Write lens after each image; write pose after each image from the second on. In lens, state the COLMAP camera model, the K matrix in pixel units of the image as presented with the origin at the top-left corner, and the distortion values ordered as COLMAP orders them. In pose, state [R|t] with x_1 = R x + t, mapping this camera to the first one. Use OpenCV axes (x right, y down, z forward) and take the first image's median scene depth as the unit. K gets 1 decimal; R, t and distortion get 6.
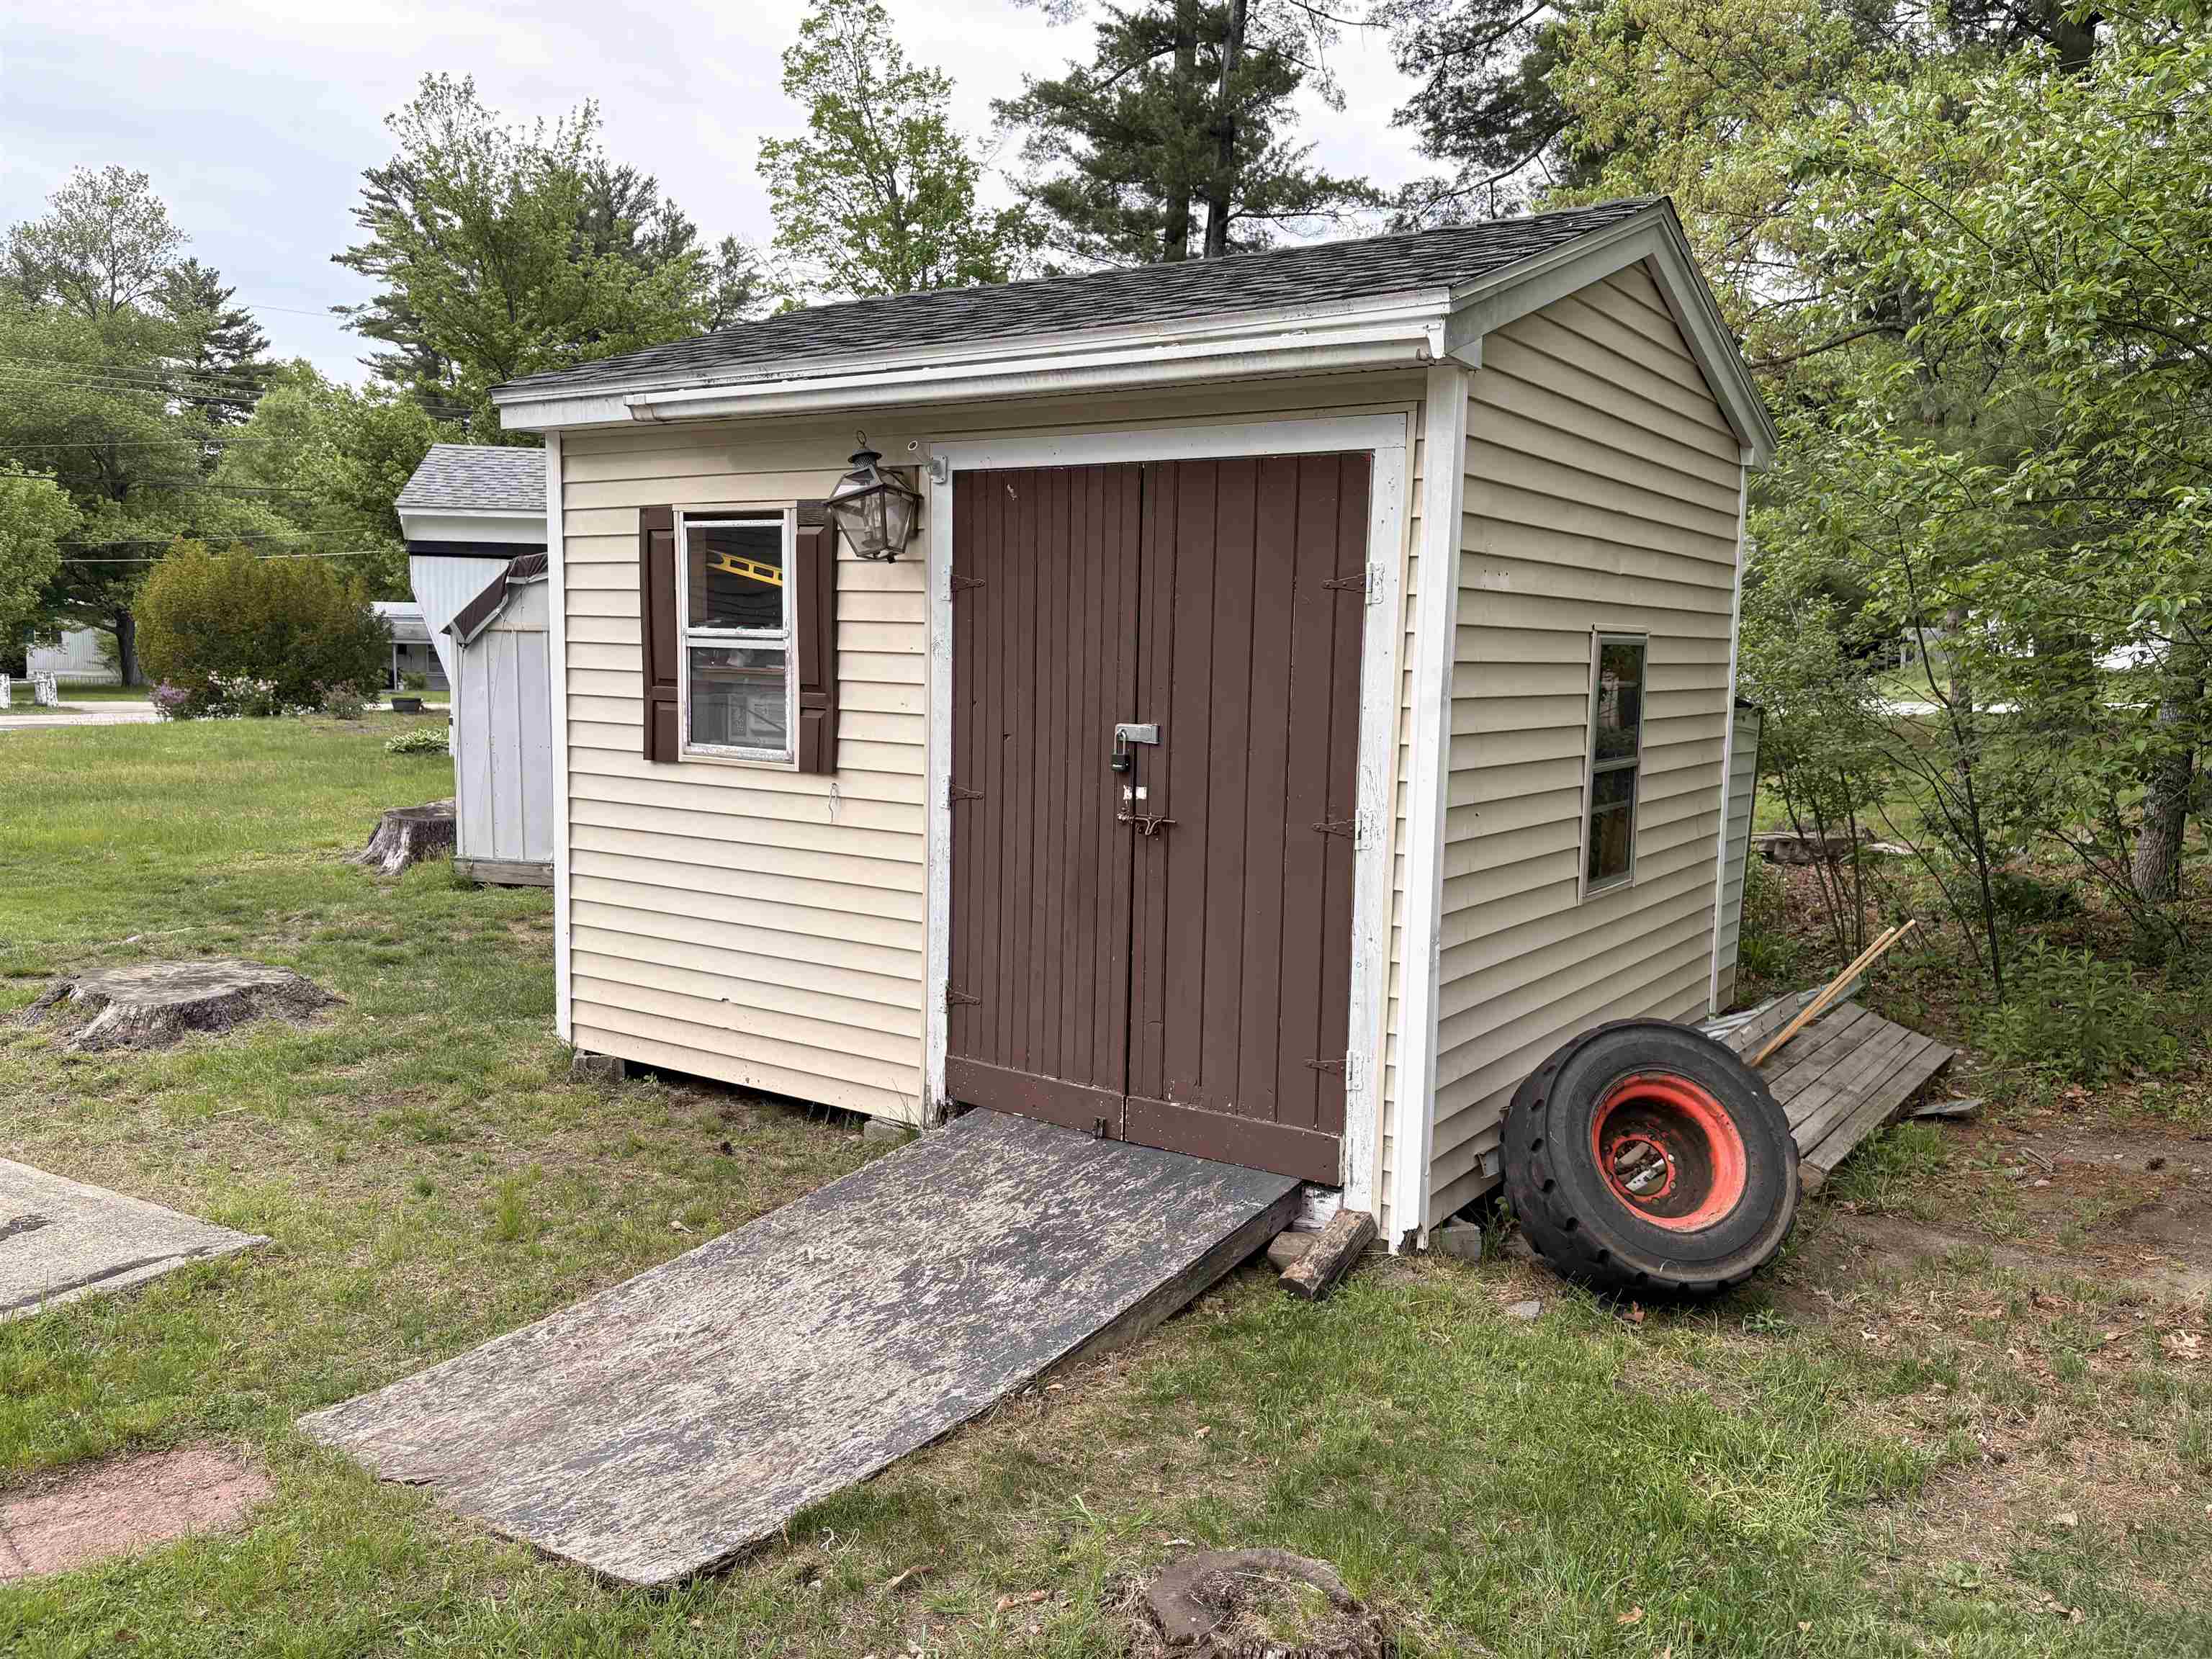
lens RADIAL K [[1681.3, 0, 1103.0], [0, 1681.3, 833.2], [0, 0, 1]] dist [0.002995, -0.000488]
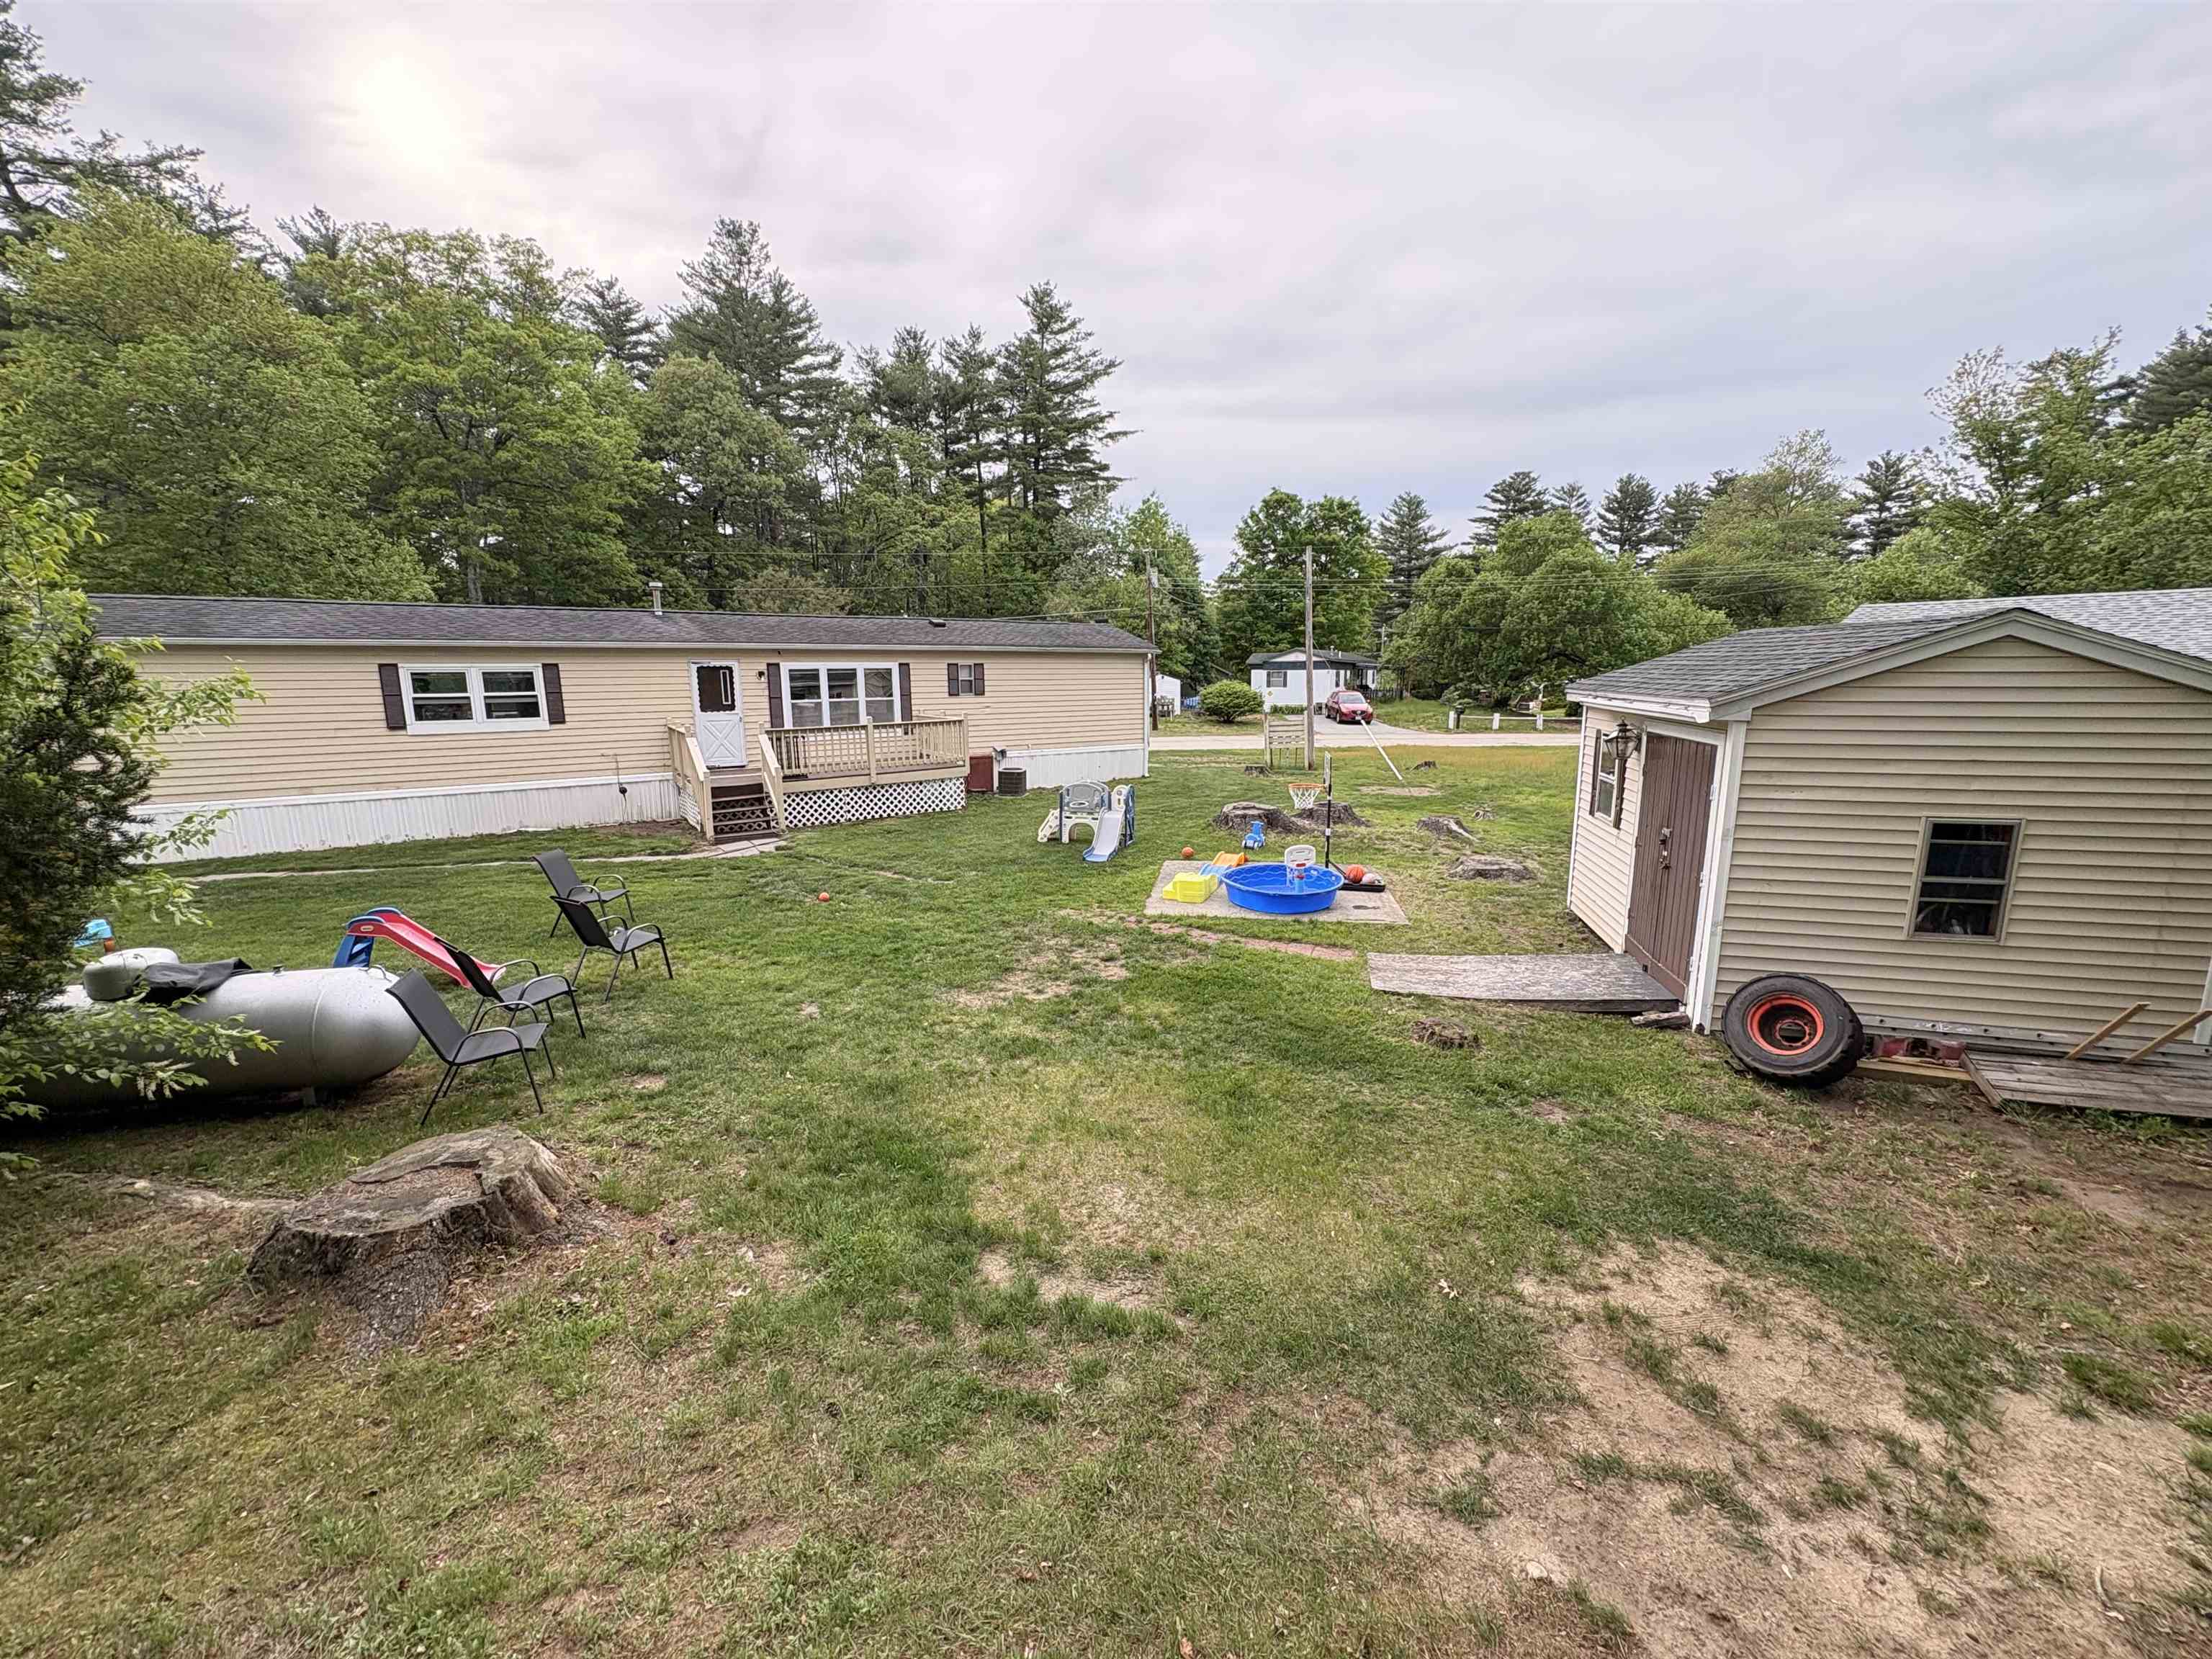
lens RADIAL K [[884.9, 0, 1107.6], [0, 884.9, 832.1], [0, 0, 1]] dist [-0.000461, 0.000000]
pose [[0.359691, 0.146894, -0.921436, 0.876675], [-0.092742, 0.988268, 0.121346, -0.126761], [0.928451, 0.041809, 0.369095, -0.353784]]
